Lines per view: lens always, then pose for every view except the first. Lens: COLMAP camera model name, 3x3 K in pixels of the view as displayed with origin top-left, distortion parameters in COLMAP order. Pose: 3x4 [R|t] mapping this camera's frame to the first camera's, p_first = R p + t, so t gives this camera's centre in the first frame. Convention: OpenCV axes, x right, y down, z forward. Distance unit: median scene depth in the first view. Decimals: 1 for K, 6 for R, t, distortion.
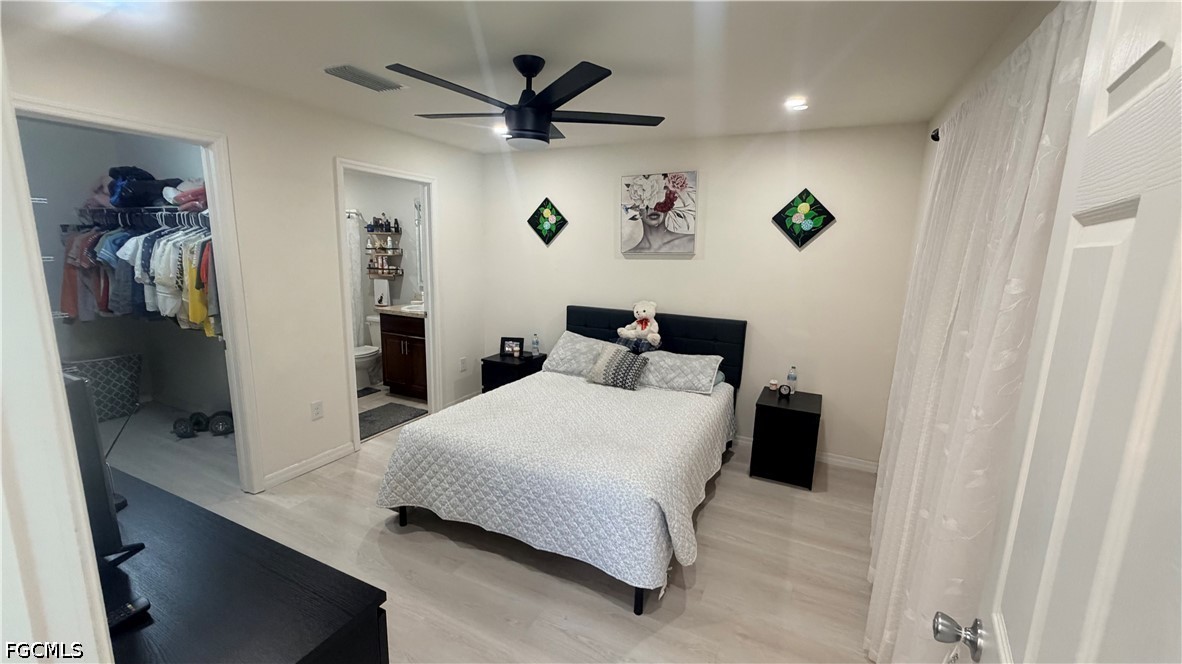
lens RADIAL K [[473.0, 0, 589.3], [0, 473.0, 333.4], [0, 0, 1]] dist [0.000334, 0.000845]
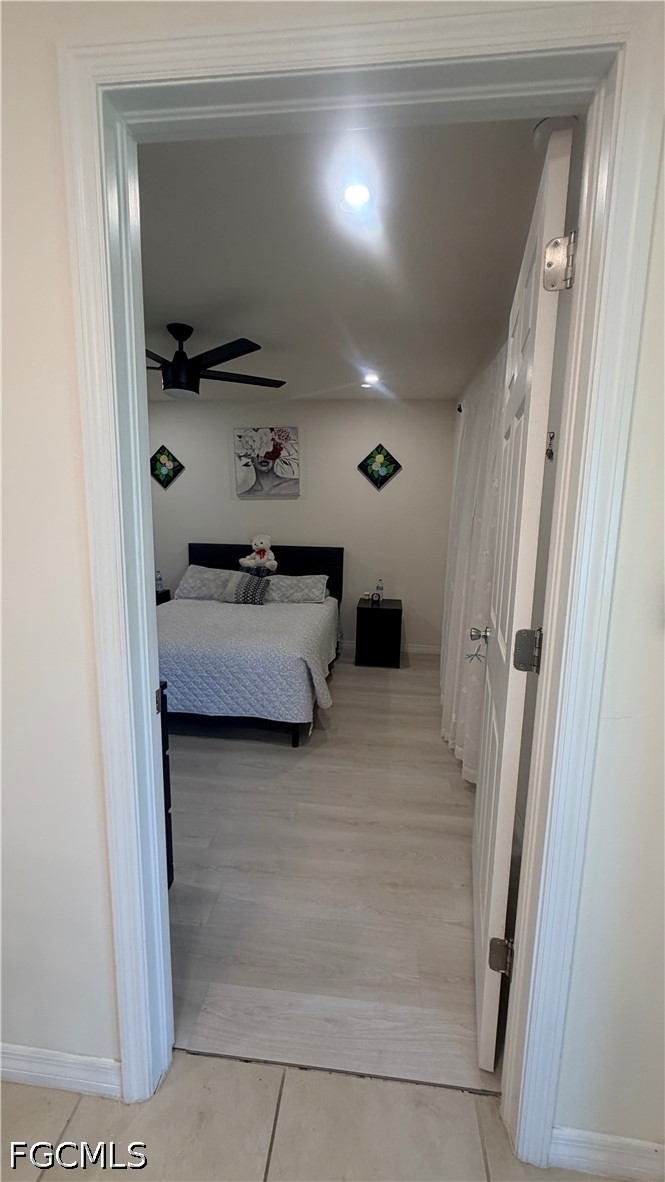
lens RADIAL K [[473.0, 0, 332.3], [0, 473.0, 590.1], [0, 0, 1]] dist [0.000334, 0.000845]
pose [[0.941164, -0.062748, 0.332074, -0.118856], [0.066624, 0.997778, -0.000286, 0.083484], [-0.331319, 0.022393, 0.943253, -0.173893]]
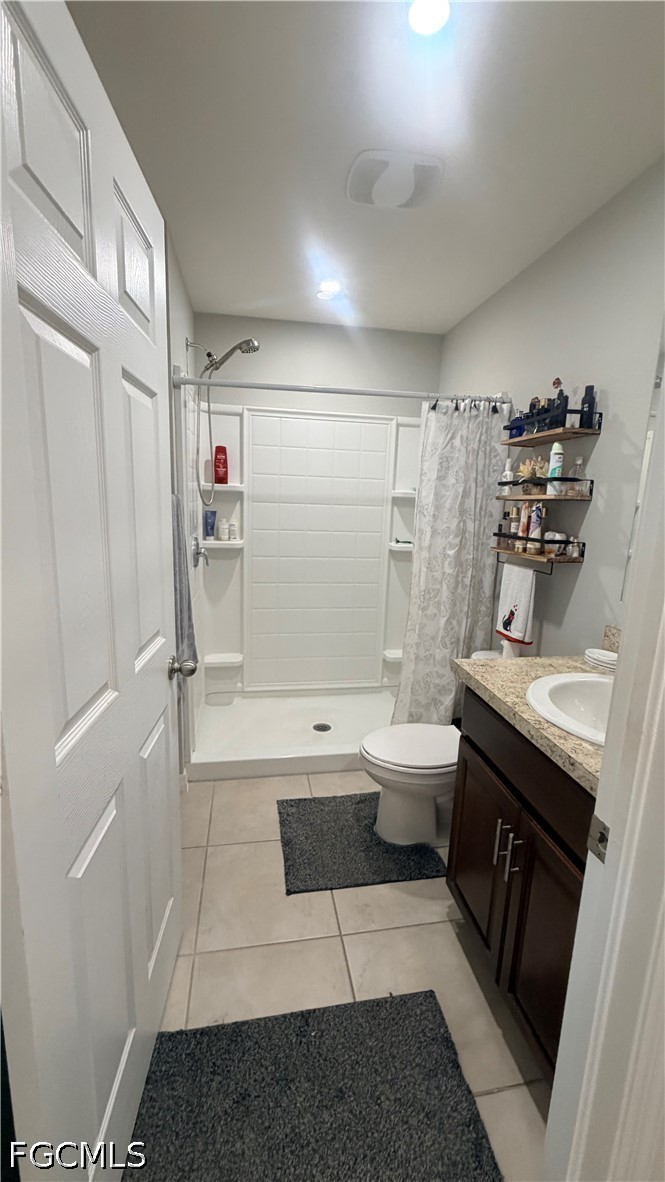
lens RADIAL K [[473.0, 0, 332.3], [0, 473.0, 590.1], [0, 0, 1]] dist [0.000334, 0.000845]
pose [[0.581364, 0.147504, -0.800161, -0.314628], [-0.164248, 0.984460, 0.062142, -0.131067], [0.796893, 0.095297, 0.596557, 0.920151]]
